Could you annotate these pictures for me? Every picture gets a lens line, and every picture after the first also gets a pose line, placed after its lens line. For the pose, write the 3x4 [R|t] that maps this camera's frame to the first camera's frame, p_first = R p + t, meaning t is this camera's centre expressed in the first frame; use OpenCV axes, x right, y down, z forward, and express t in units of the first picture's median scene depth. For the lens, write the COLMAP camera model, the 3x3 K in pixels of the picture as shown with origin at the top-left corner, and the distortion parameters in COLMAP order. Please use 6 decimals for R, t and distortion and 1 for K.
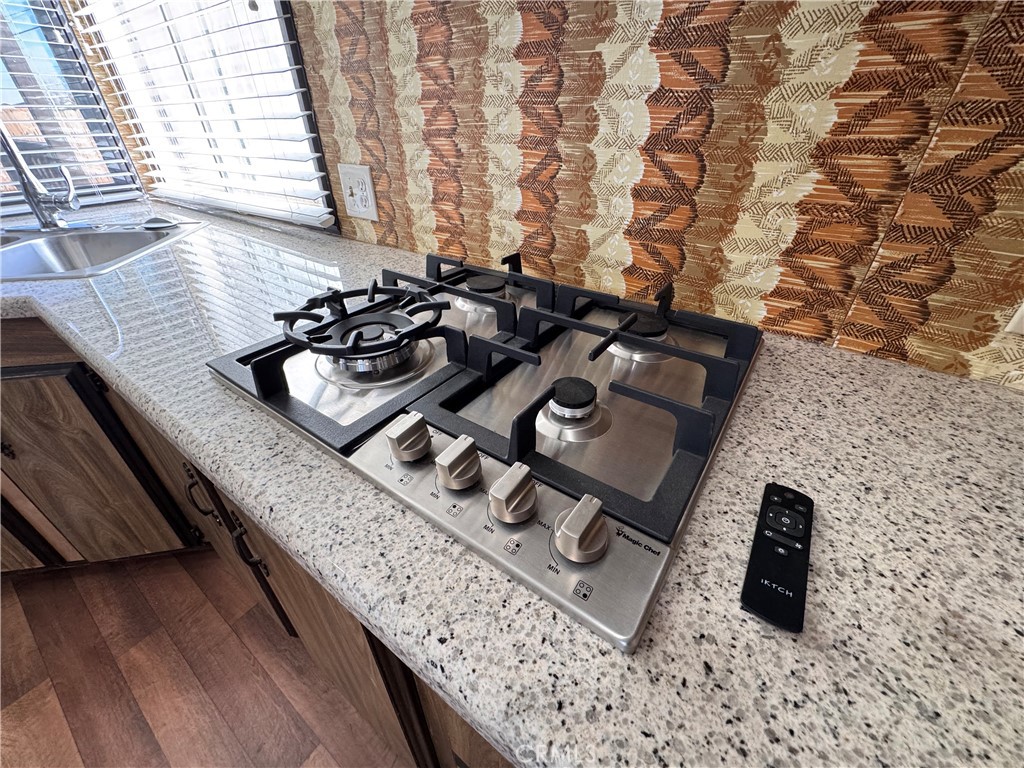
lens RADIAL K [[407.5, 0, 512.0], [0, 407.5, 381.1], [0, 0, 1]] dist [-0.001962, 0.000251]
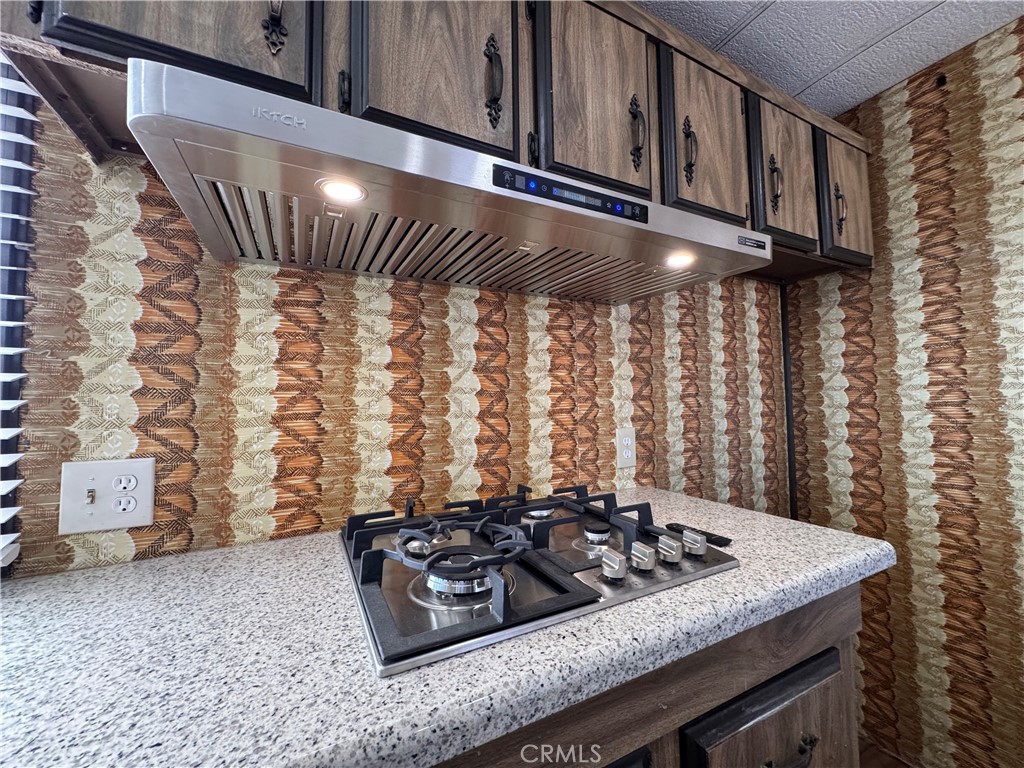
lens RADIAL K [[407.5, 0, 512.0], [0, 407.5, 381.1], [0, 0, 1]] dist [-0.001962, 0.000251]
pose [[0.459942, 0.037752, 0.887146, -1.029464], [0.490237, 0.822227, -0.289154, -0.109842], [-0.740352, 0.567906, 0.359669, 0.157315]]
